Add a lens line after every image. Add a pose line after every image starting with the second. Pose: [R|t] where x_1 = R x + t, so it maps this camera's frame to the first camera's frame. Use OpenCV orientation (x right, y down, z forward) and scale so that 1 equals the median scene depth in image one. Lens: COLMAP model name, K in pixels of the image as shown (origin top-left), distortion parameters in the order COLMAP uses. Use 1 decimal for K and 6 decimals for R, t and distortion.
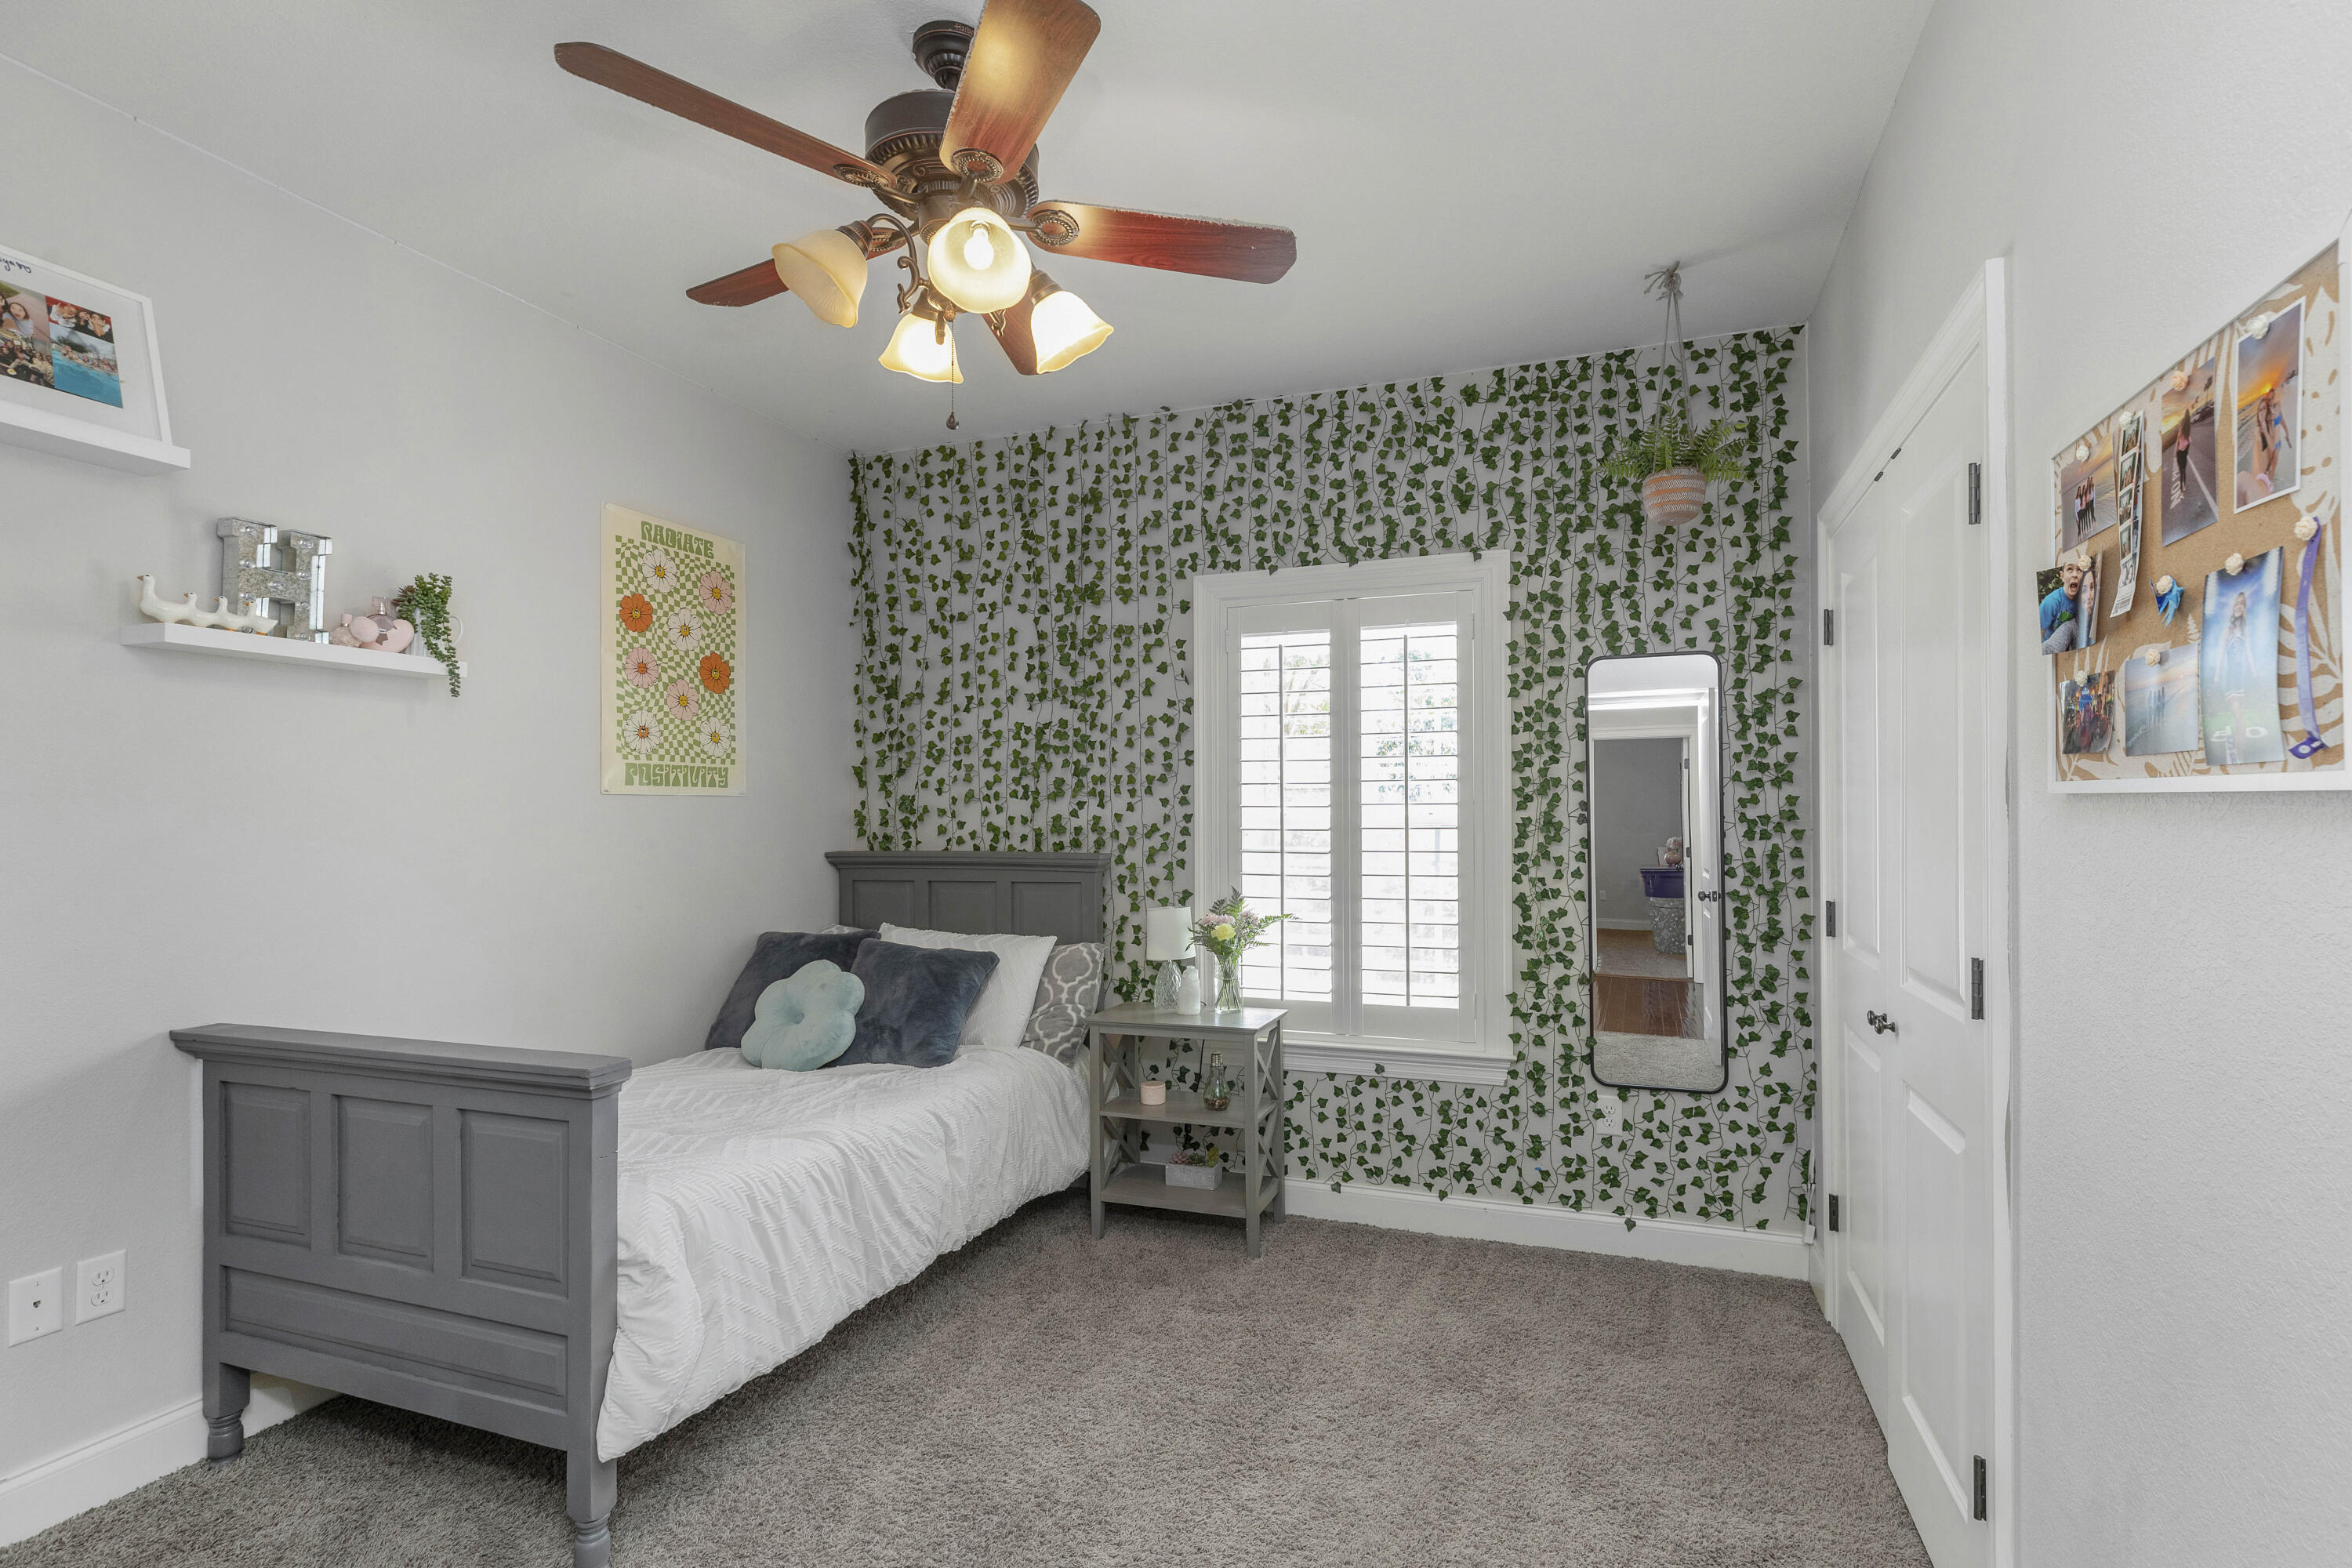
lens RADIAL K [[1118.7, 0, 1191.0], [0, 1118.7, 800.1], [0, 0, 1]] dist [0.002375, 0.000223]
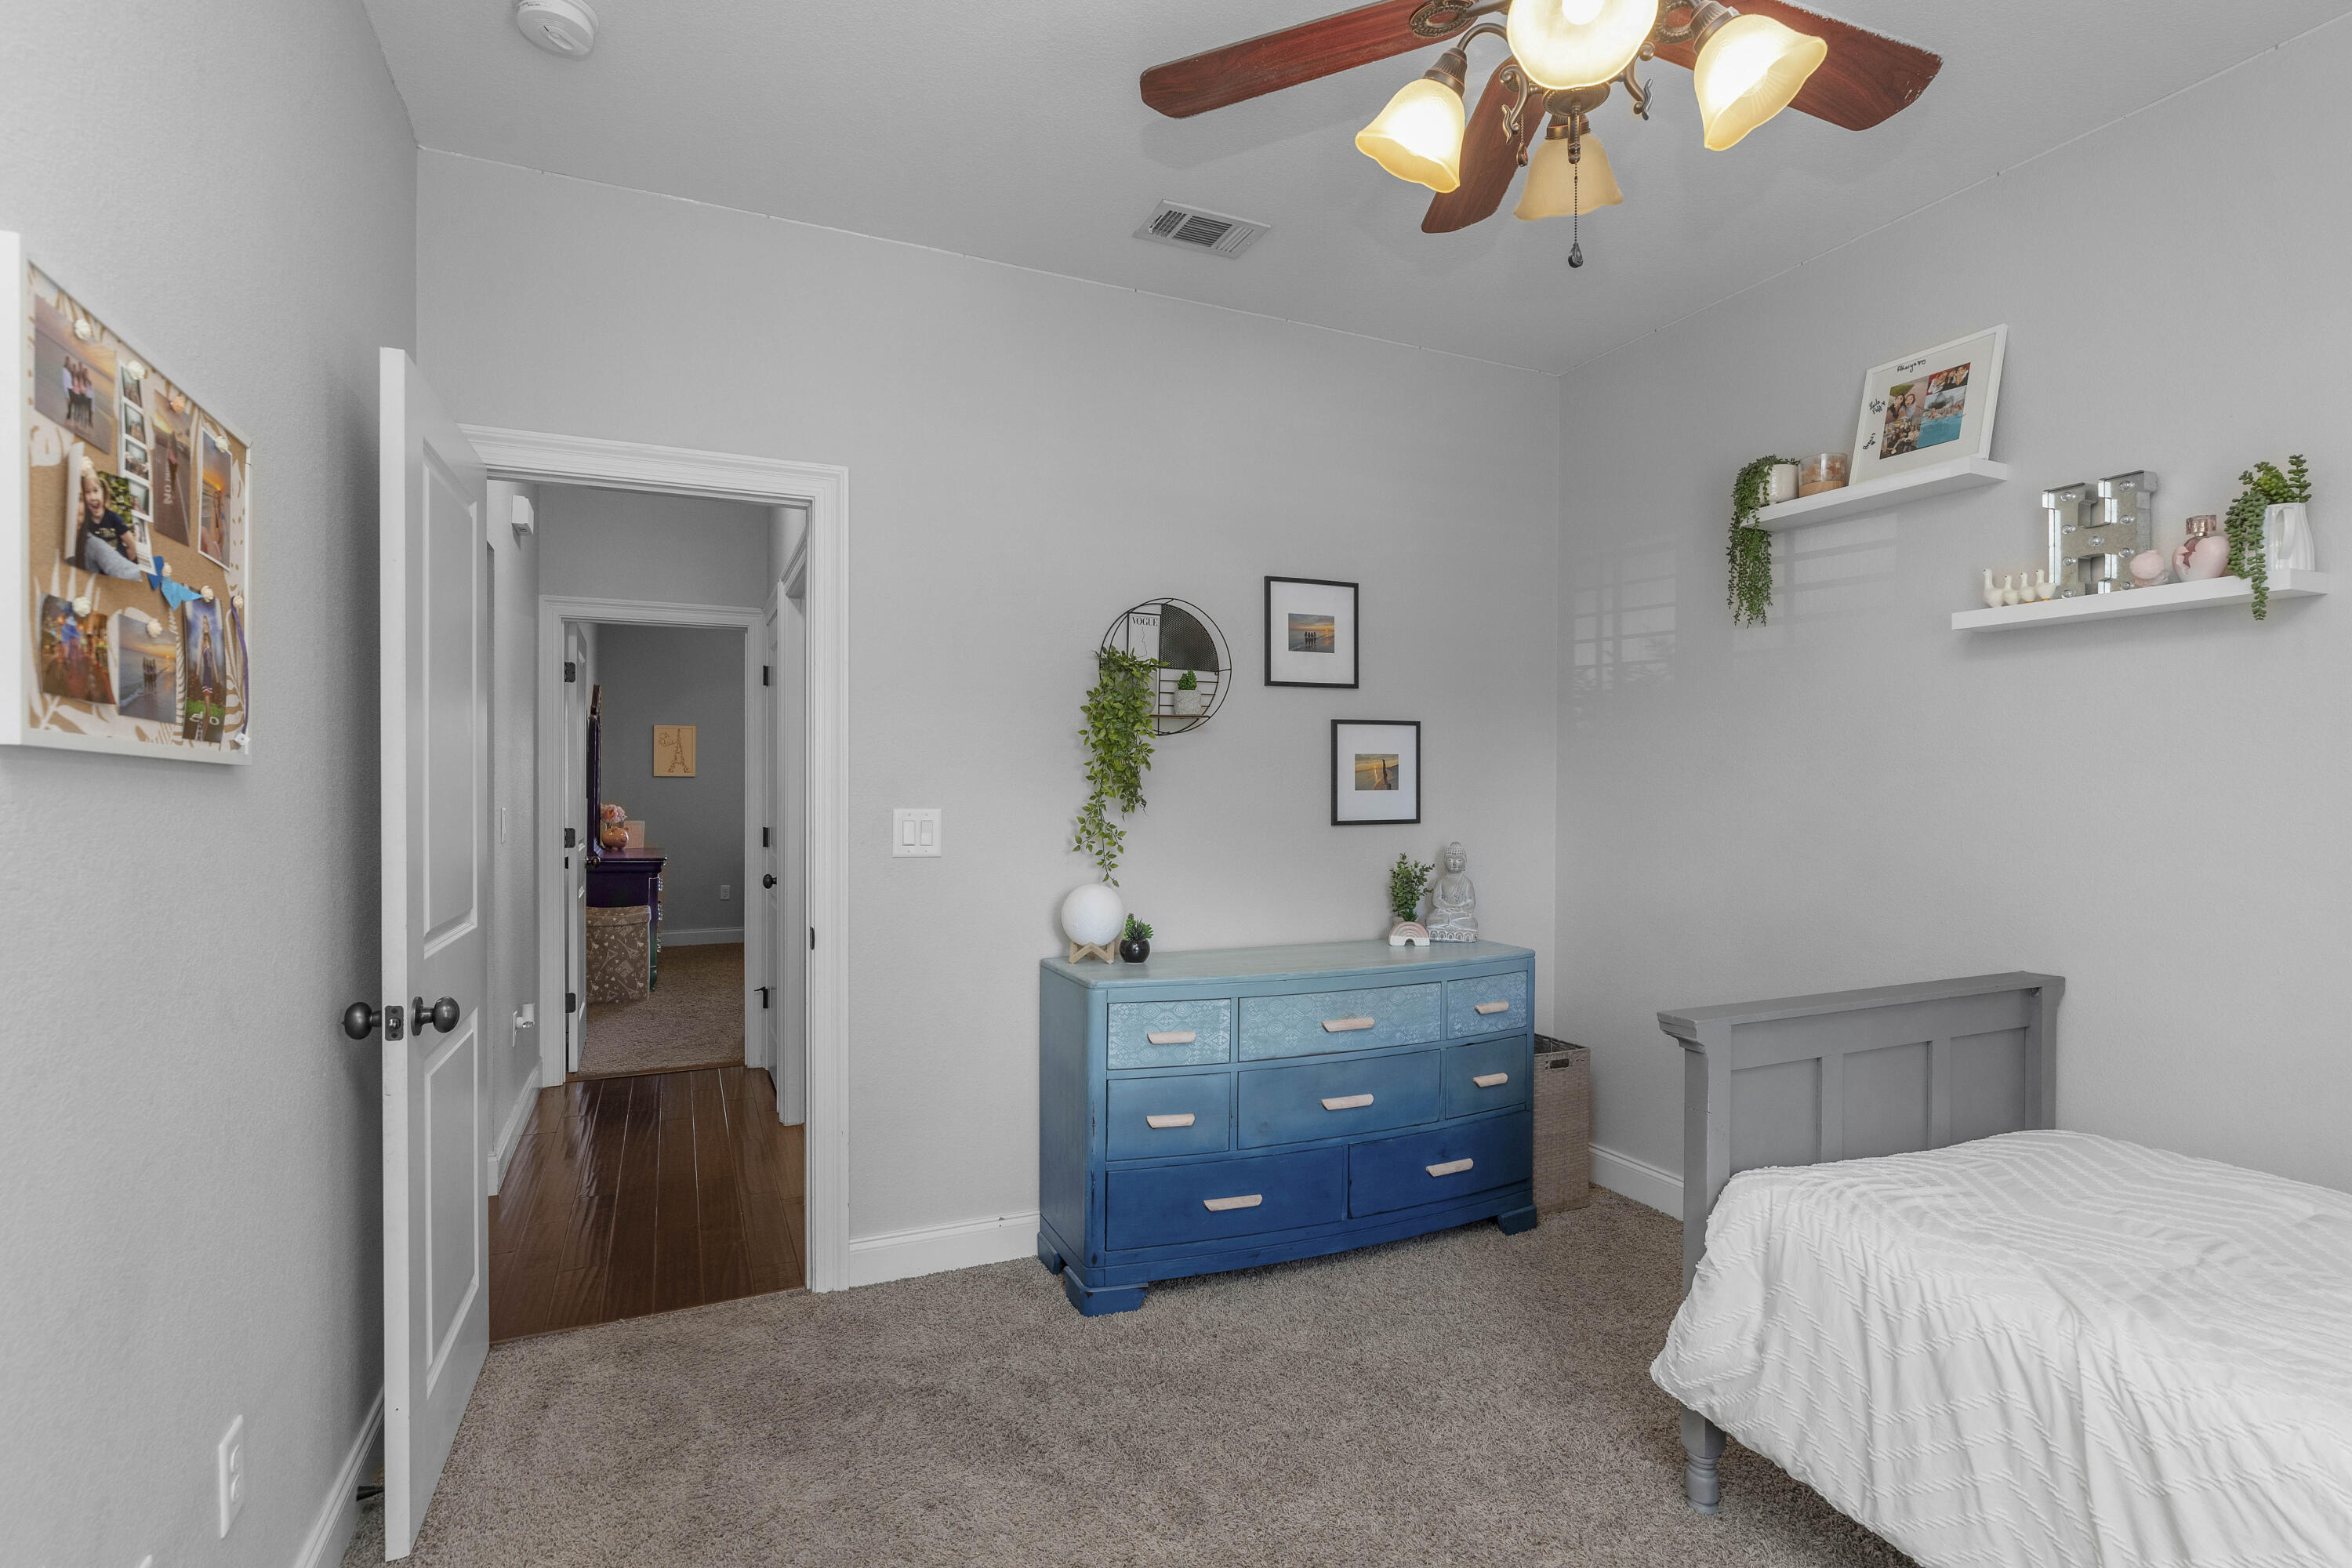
lens RADIAL K [[1151.2, 0, 1185.6], [0, 1151.2, 802.8], [0, 0, 1]] dist [-0.003804, 0.000172]
pose [[-0.717004, 0.012783, -0.696951, 0.512979], [0.014449, 0.999890, 0.003474, 0.023194], [0.696919, -0.007579, -0.717110, 1.342774]]
